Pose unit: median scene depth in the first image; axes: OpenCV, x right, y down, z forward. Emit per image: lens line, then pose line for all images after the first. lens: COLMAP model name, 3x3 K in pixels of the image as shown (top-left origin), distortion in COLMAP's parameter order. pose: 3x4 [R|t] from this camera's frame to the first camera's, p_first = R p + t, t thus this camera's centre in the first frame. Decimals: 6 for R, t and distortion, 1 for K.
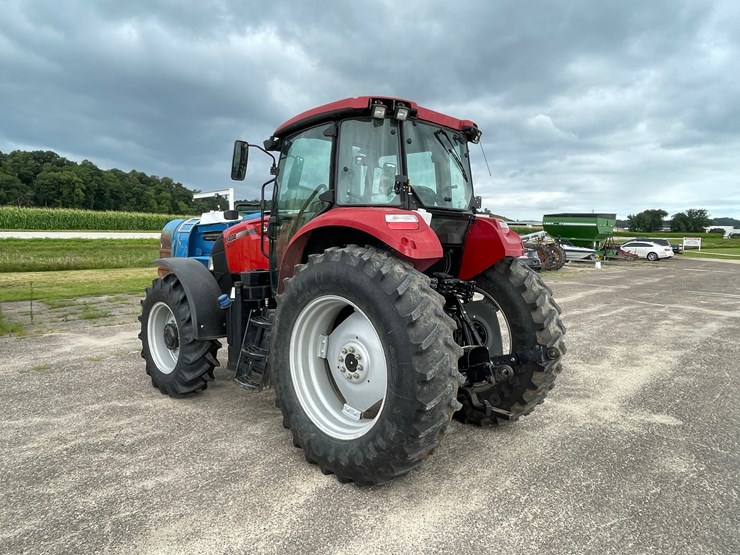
lens RADIAL K [[504.3, 0, 367.7], [0, 504.3, 307.2], [0, 0, 1]] dist [-0.000940, -0.002931]
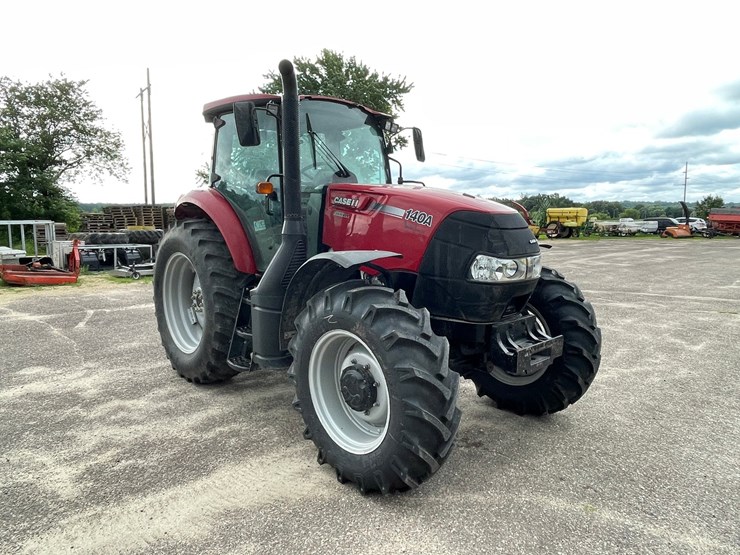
lens RADIAL K [[495.9, 0, 355.0], [0, 495.9, 275.8], [0, 0, 1]] dist [-0.002233, -0.001862]
pose [[-0.995933, -0.032333, 0.084099, -0.100318], [-0.008811, 0.963872, 0.266220, -0.139508], [-0.089668, 0.264396, -0.960236, 0.989951]]
